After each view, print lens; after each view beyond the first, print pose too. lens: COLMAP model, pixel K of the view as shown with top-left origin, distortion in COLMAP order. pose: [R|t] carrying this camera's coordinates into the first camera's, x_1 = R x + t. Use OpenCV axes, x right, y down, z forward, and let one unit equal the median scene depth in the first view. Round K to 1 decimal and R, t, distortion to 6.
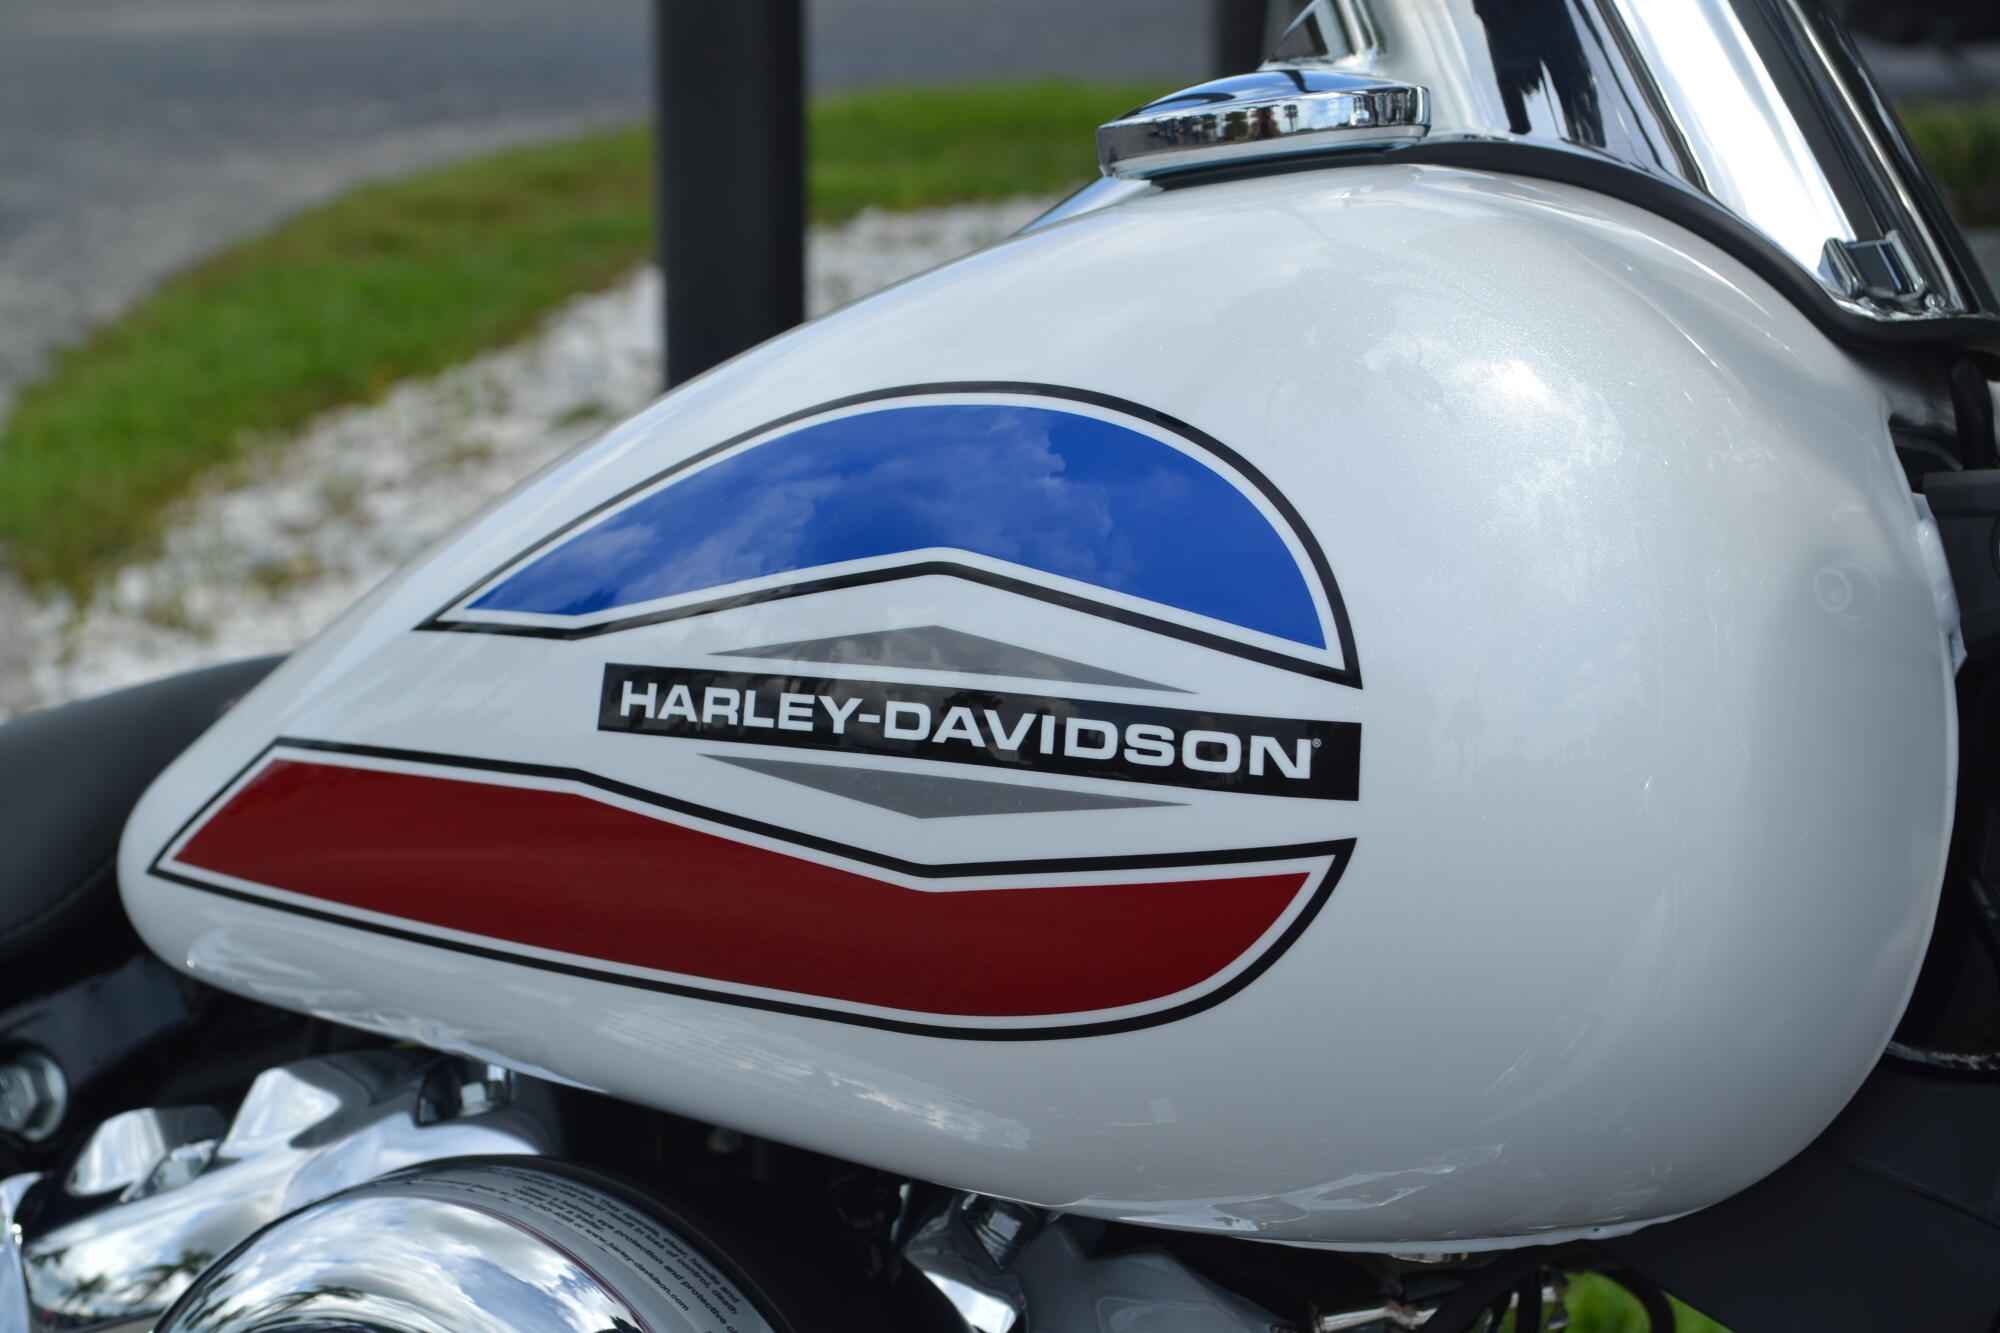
lens RADIAL K [[3932.9, 0, 919.9], [0, 3932.9, 713.5], [0, 0, 1]] dist [-0.002102, 0.070551]
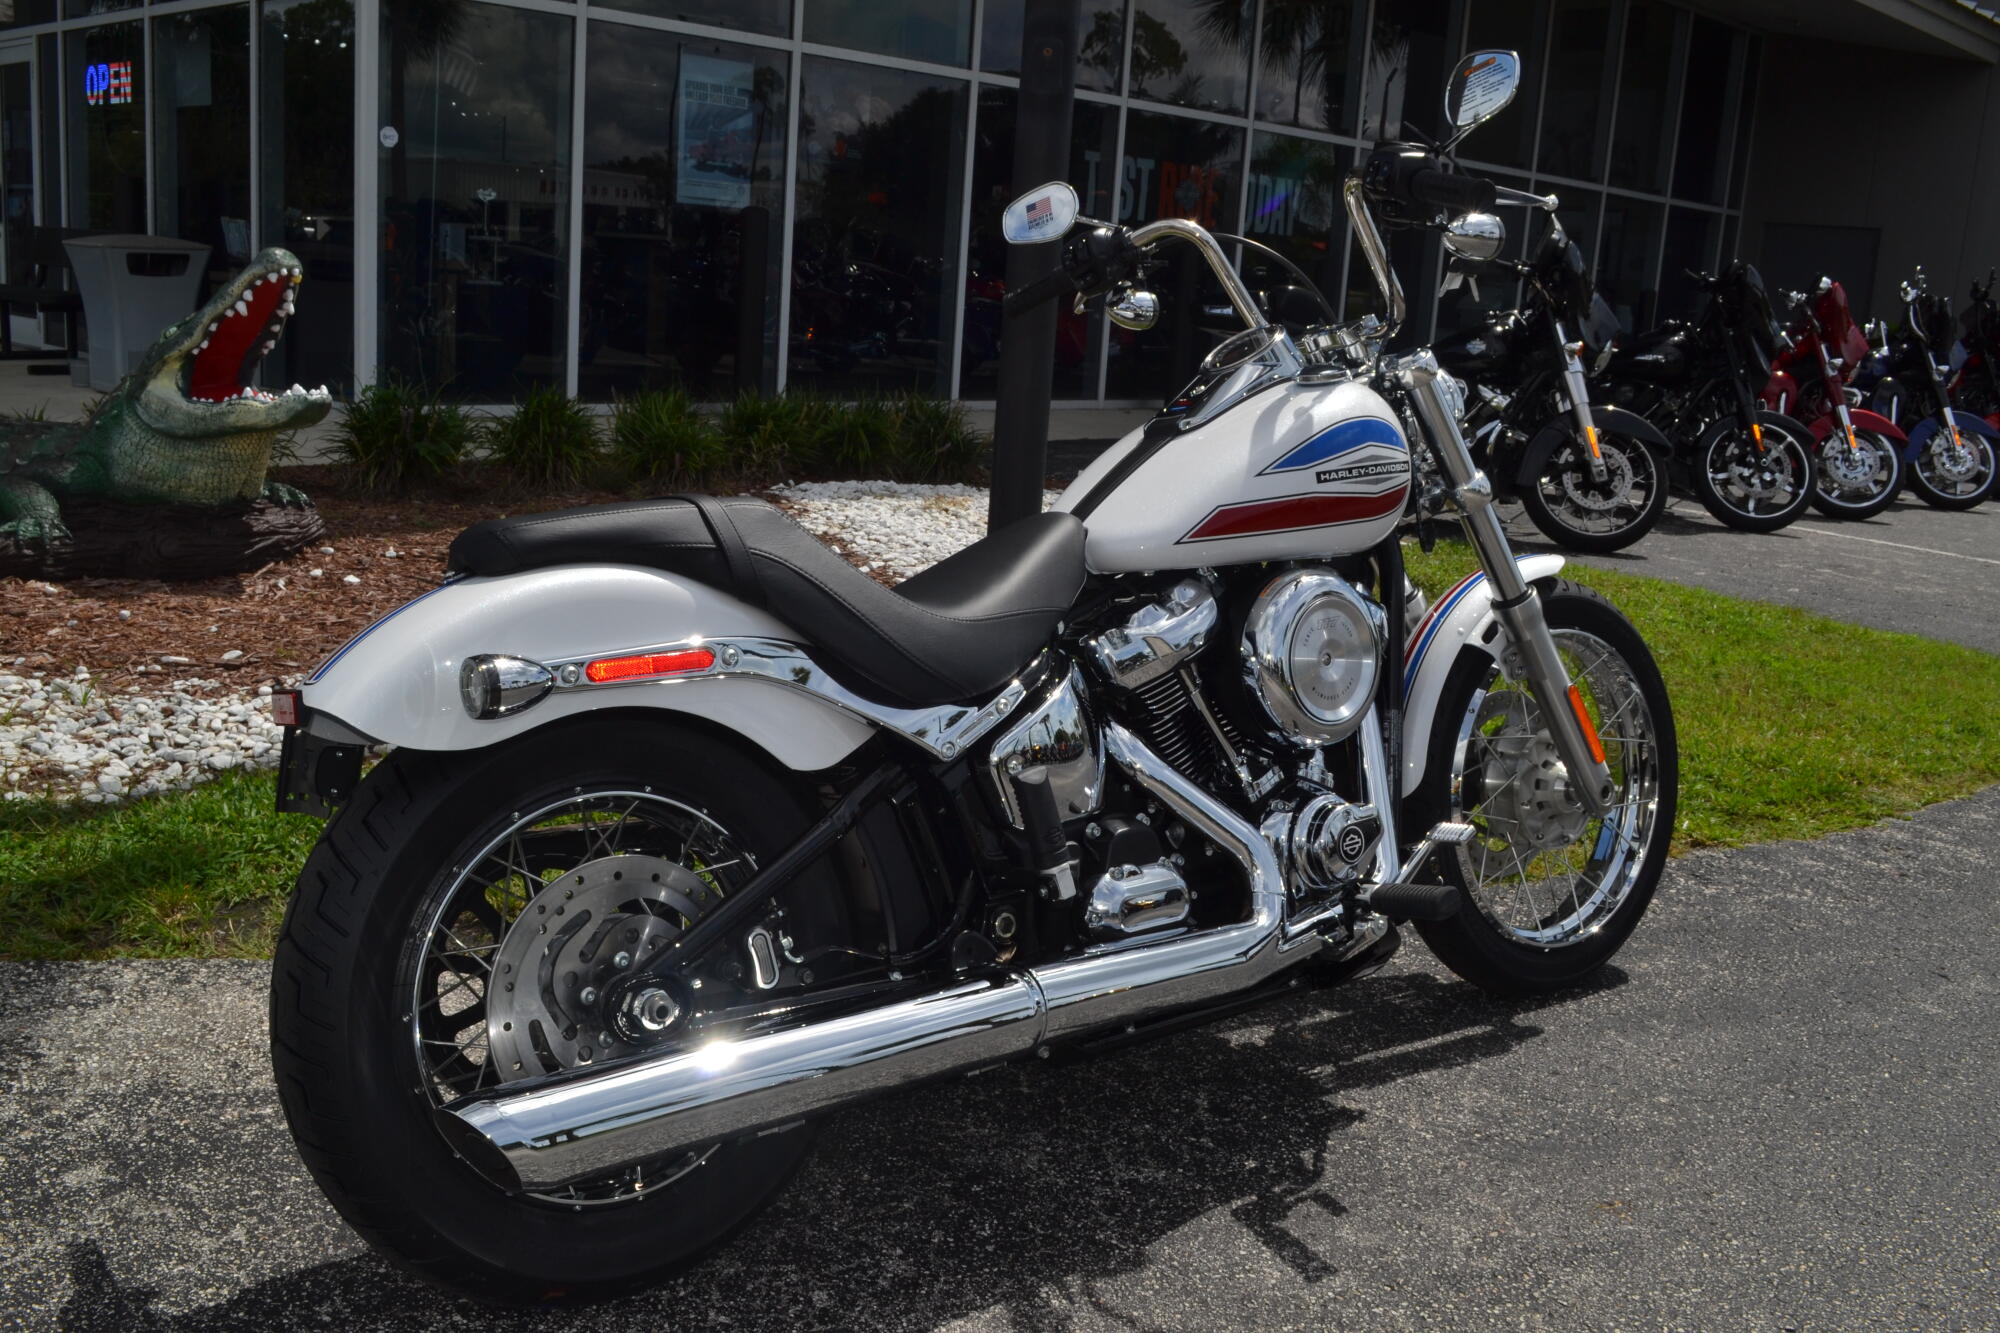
lens RADIAL K [[1759.7, 0, 1000.0], [0, 1759.7, 666.5], [0, 0, 1]] dist [-0.079458, 0.005220]
pose [[0.291840, -0.188710, 0.937666, -2.831816], [0.166980, 0.975341, 0.144321, -0.193682], [-0.941779, 0.114453, 0.316154, 0.708025]]
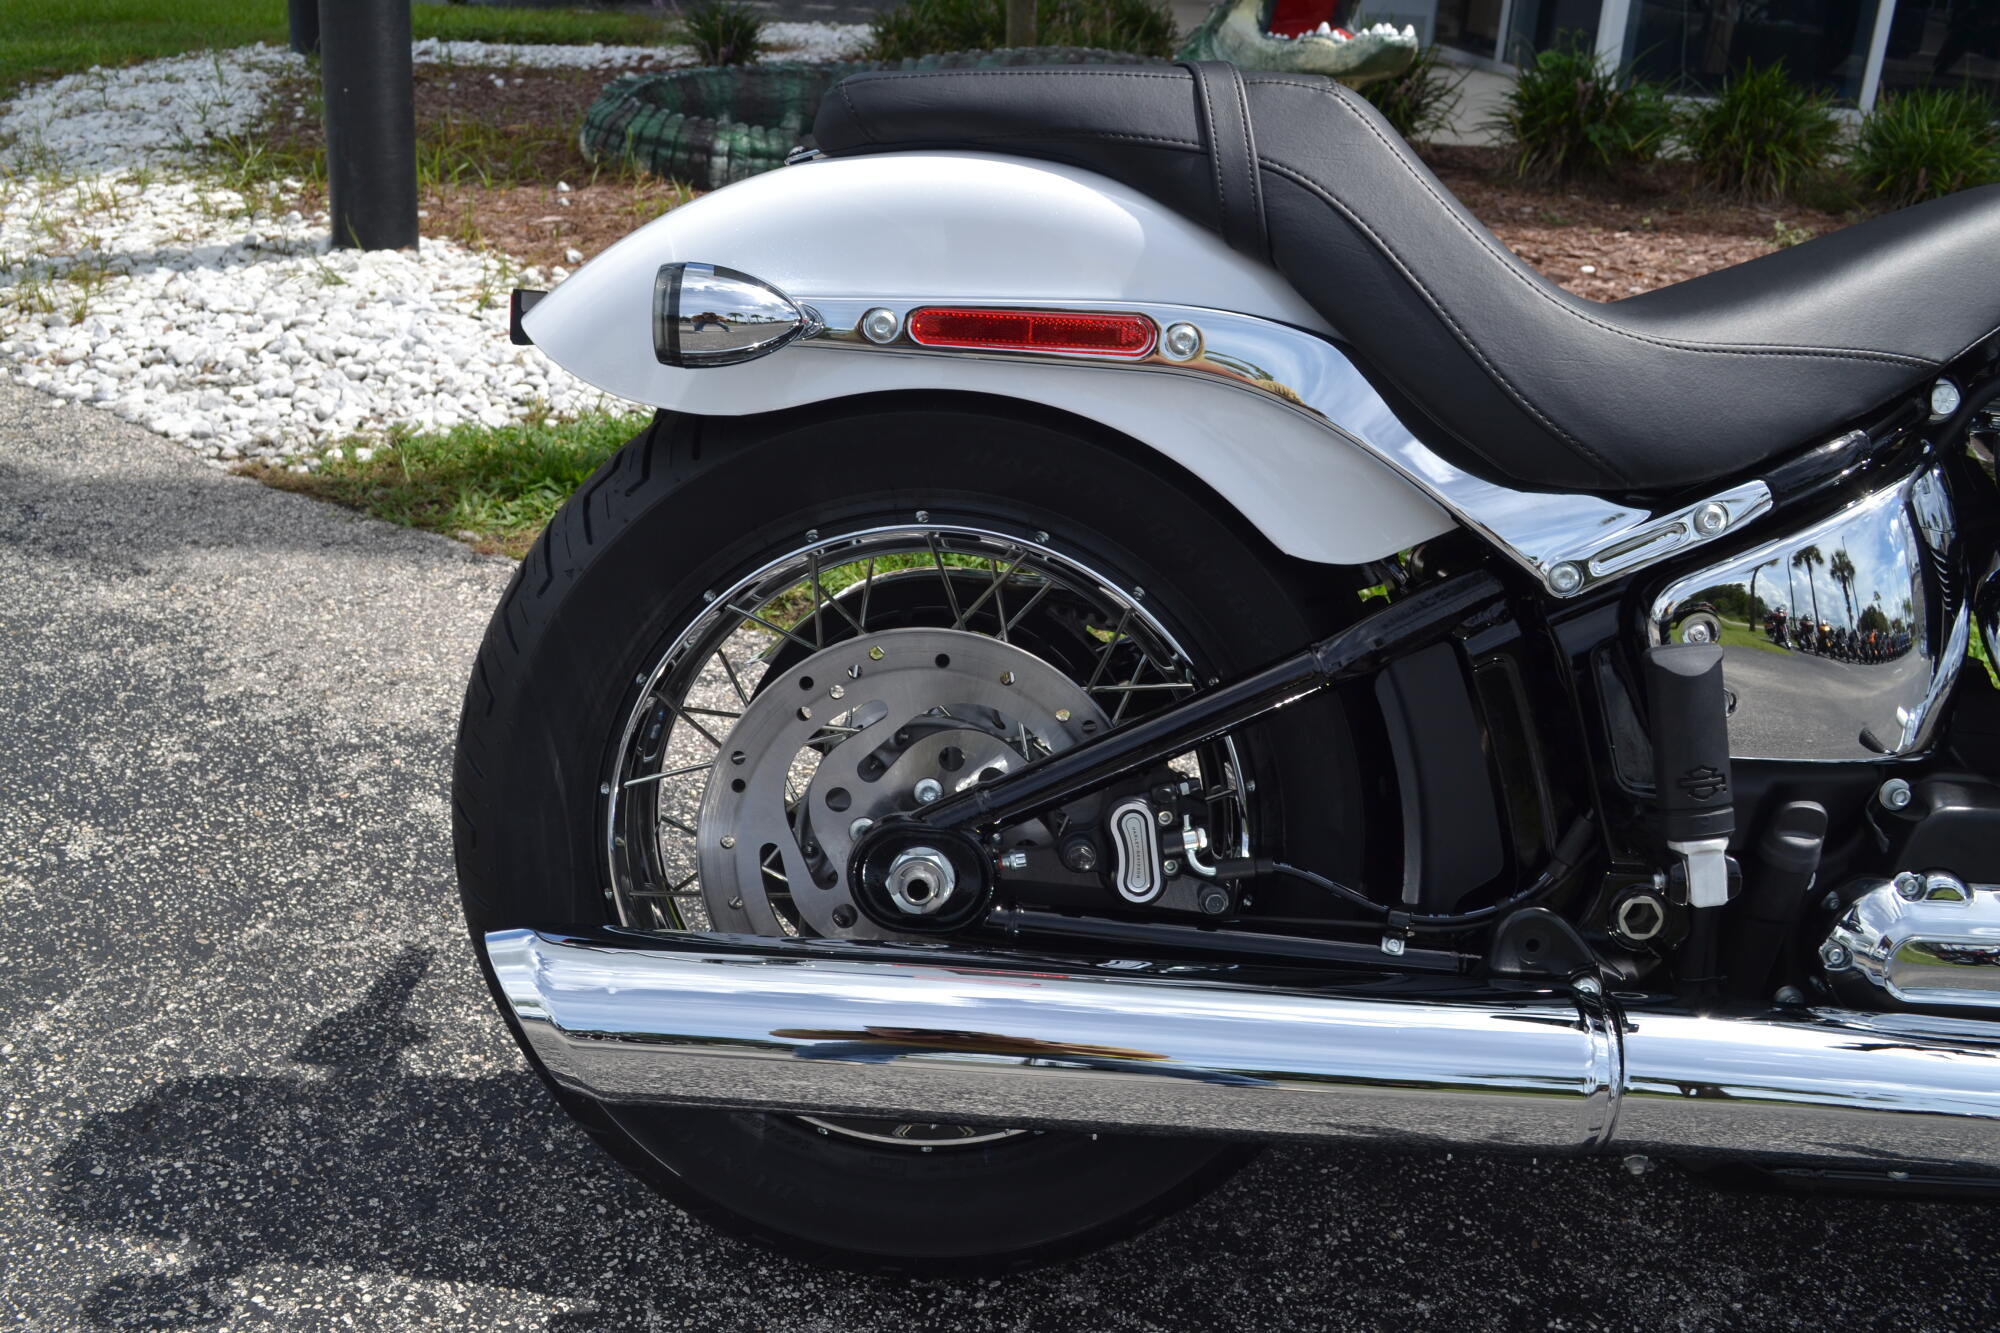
lens RADIAL K [[1960.5, 0, 1011.5], [0, 1960.5, 643.6], [0, 0, 1]] dist [-0.077072, -0.001135]
pose [[0.835165, -0.154566, 0.527835, -1.748334], [0.071101, 0.981988, 0.175057, 0.016127], [-0.545385, -0.108672, 0.831111, 0.576915]]
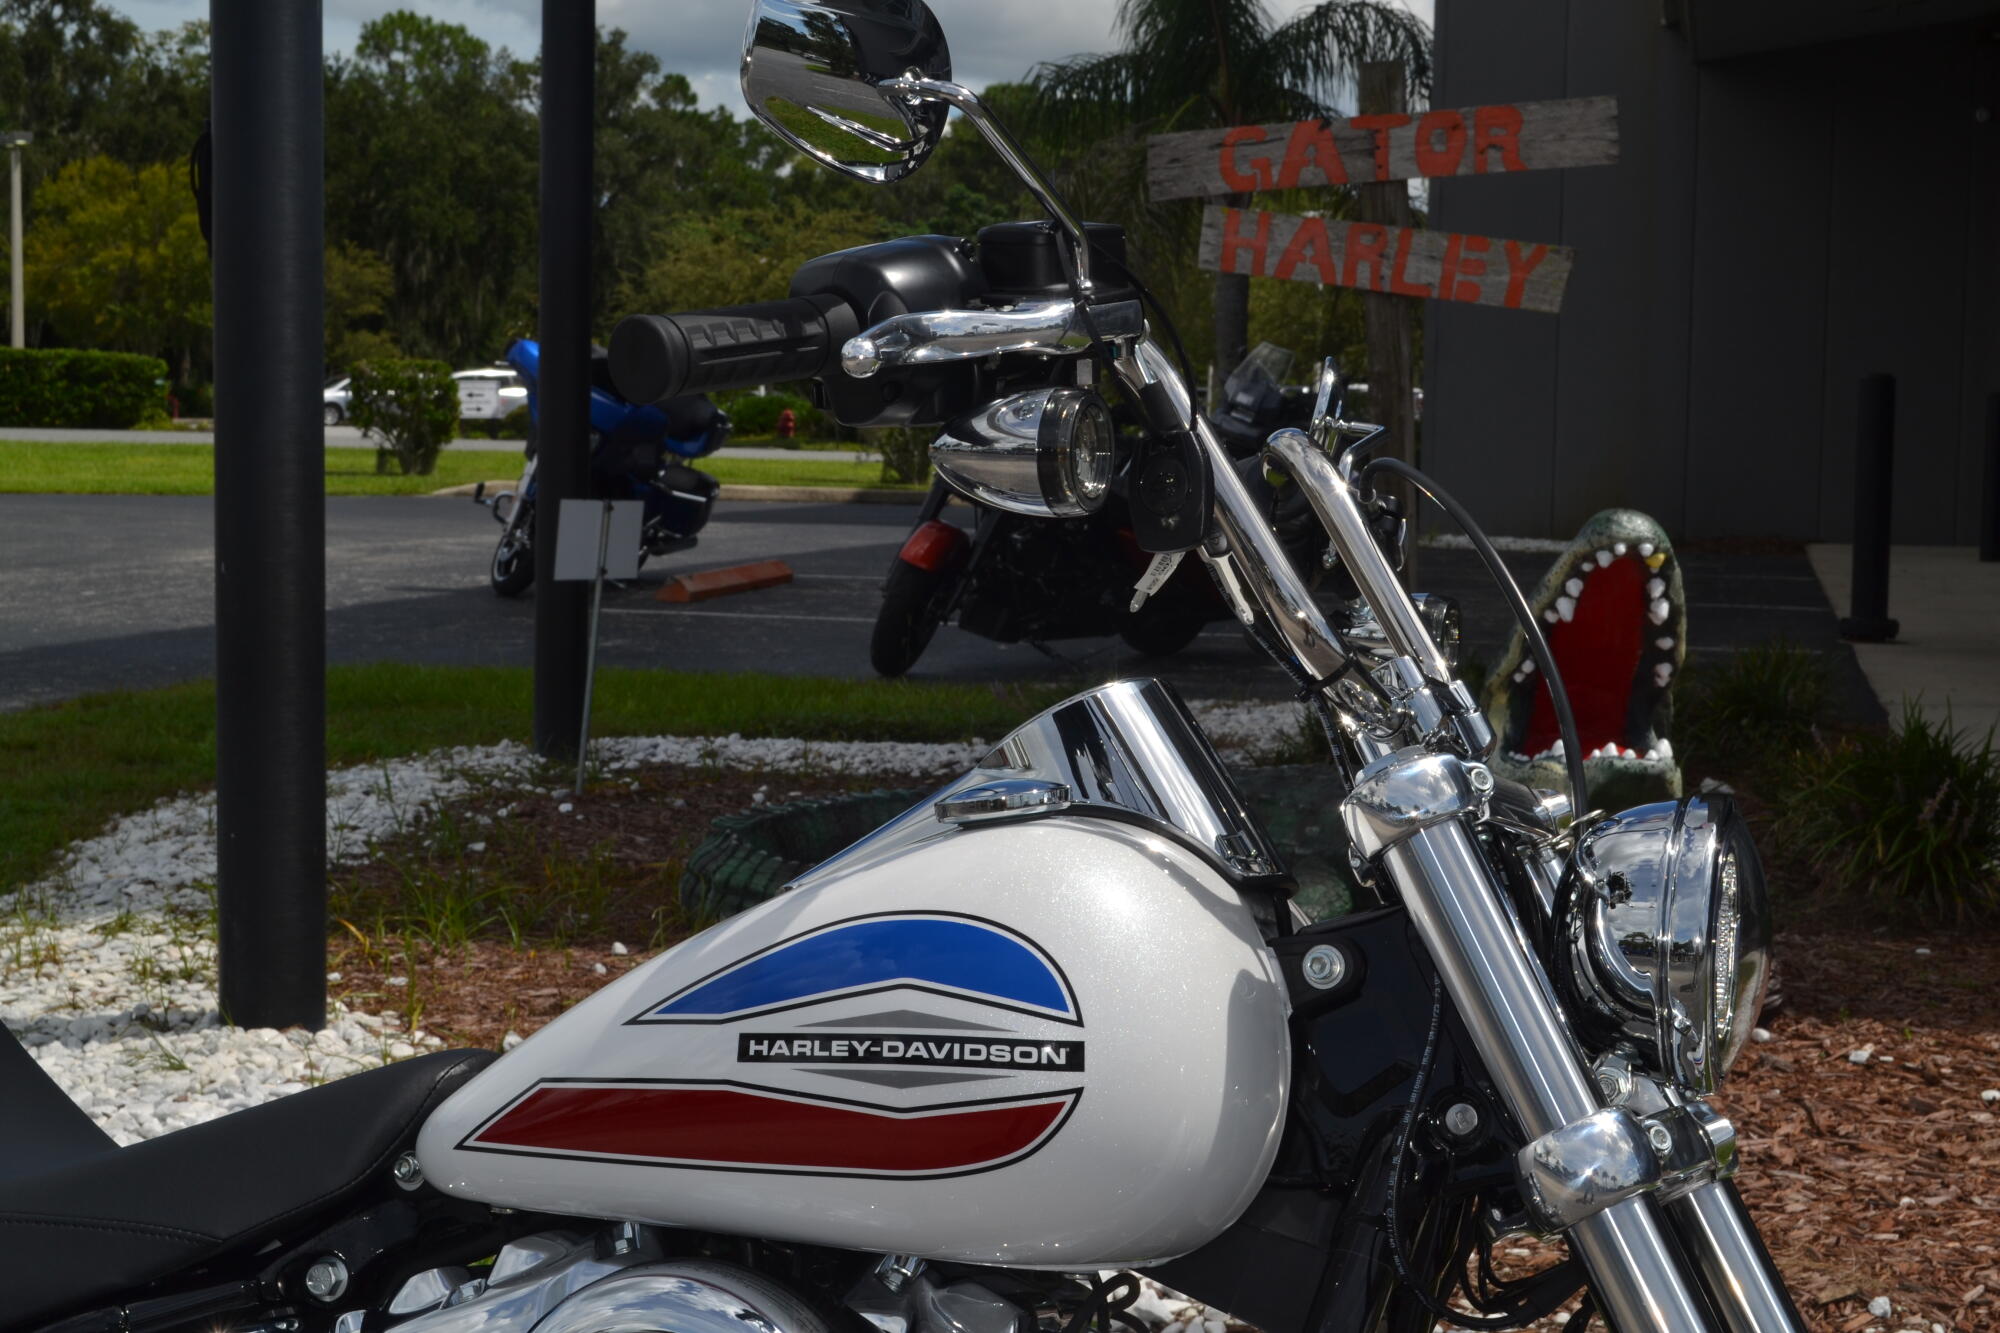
lens RADIAL K [[3068.5, 0, 1000.0], [0, 3068.5, 666.5], [0, 0, 1]] dist [-0.008140, -0.027501]
pose [[0.967301, -0.000351, 0.253631, -0.422026], [0.039836, 0.987798, -0.150560, 0.056639], [-0.250484, 0.155740, 0.955512, -0.879702]]
